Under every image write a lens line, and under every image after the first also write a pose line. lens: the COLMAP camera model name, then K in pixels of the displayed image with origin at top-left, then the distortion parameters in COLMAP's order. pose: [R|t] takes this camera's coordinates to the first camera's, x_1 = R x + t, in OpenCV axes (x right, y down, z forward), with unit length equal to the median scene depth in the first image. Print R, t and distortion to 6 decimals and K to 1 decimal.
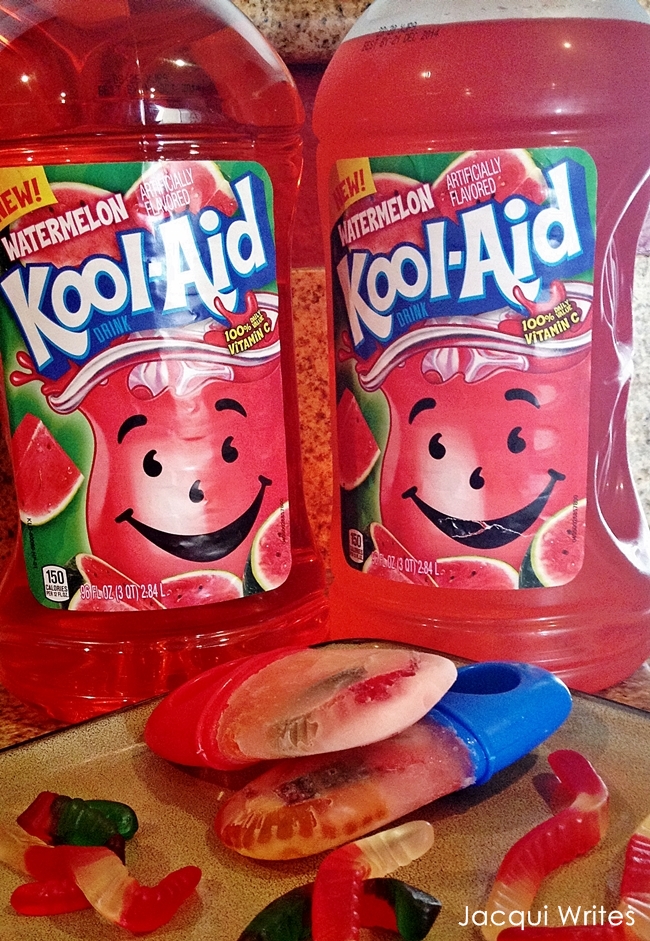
lens RADIAL K [[1011.1, 0, 326.3], [0, 1011.1, 478.8], [0, 0, 1]] dist [0.017156, 0.000000]
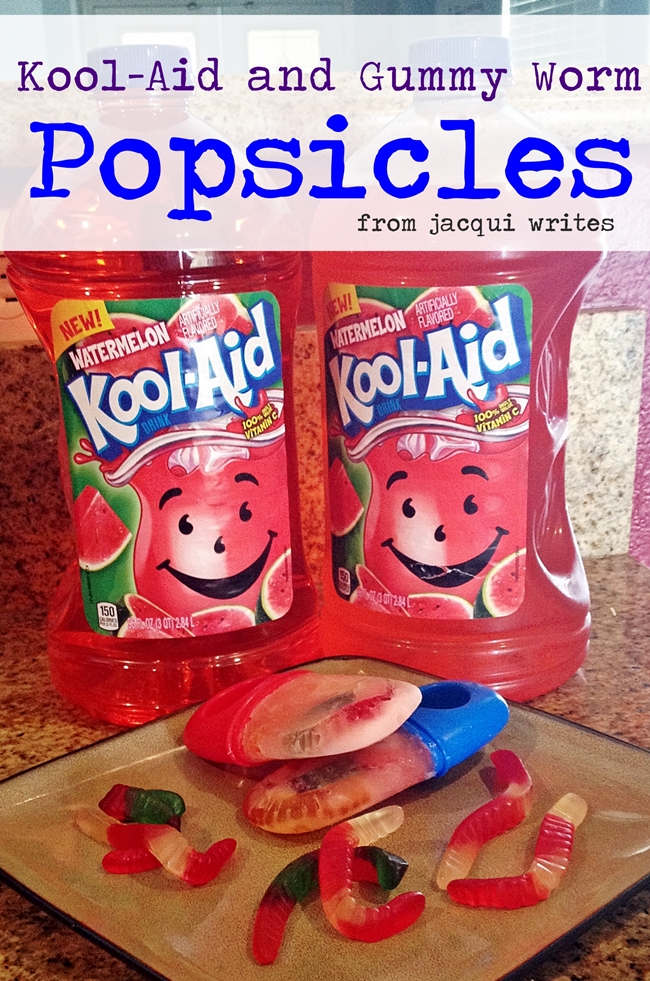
lens RADIAL K [[965.2, 0, 319.5], [0, 965.2, 481.7], [0, 0, 1]] dist [-0.000416, 0.000000]
pose [[0.999938, -0.001229, 0.011095, -0.017056], [0.001064, 0.999889, 0.014850, -0.089552], [-0.011112, -0.014837, 0.999828, -0.224919]]
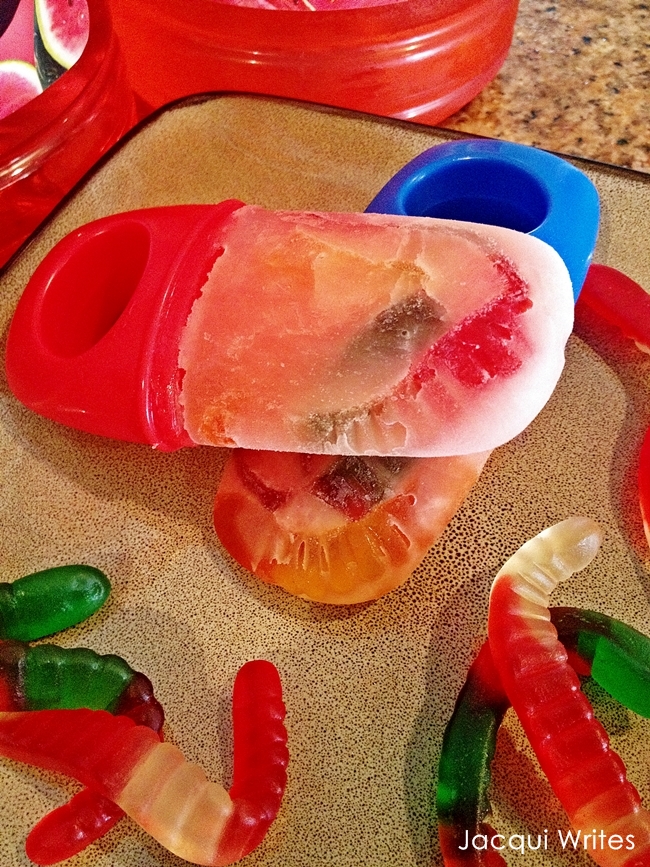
lens RADIAL K [[877.2, 0, 330.7], [0, 877.2, 429.0], [0, 0, 1]] dist [-0.011751, 0.000000]
pose [[0.917358, -0.302844, 0.258340, -0.136072], [0.065106, 0.754403, 0.653175, -0.076149], [-0.392702, -0.582376, 0.711775, 0.469977]]
